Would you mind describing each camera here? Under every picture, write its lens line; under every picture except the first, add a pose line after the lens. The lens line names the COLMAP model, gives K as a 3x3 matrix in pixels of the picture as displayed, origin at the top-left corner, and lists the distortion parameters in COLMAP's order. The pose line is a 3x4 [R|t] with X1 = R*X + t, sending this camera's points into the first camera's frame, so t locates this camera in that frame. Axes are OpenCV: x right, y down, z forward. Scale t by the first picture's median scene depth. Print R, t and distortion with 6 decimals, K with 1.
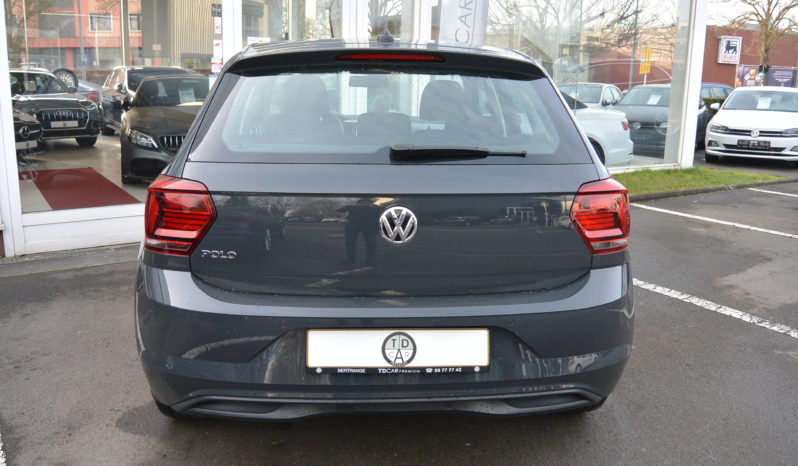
lens RADIAL K [[679.4, 0, 399.0], [0, 679.4, 233.0], [0, 0, 1]] dist [-0.111480, 0.006426]
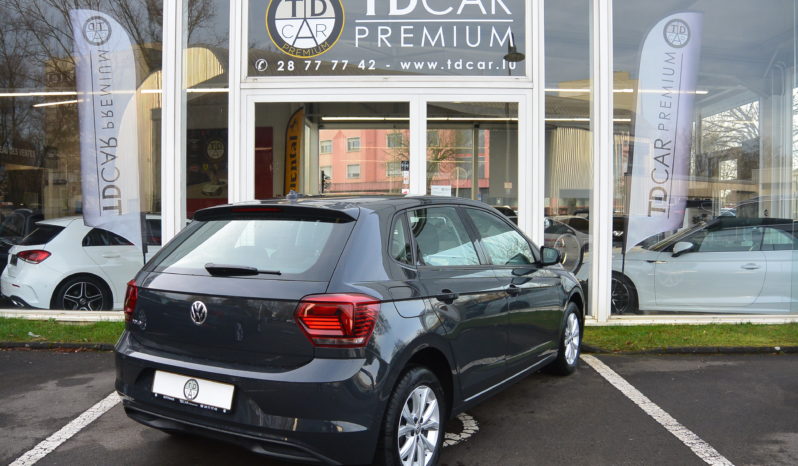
lens RADIAL K [[679.4, 0, 399.0], [0, 679.4, 233.0], [0, 0, 1]] dist [-0.111480, 0.006426]
pose [[0.828753, 0.000811, -0.559614, 1.287491], [-0.111783, 0.980086, -0.164124, 0.012599], [0.548337, 0.198573, 0.812339, -0.087784]]
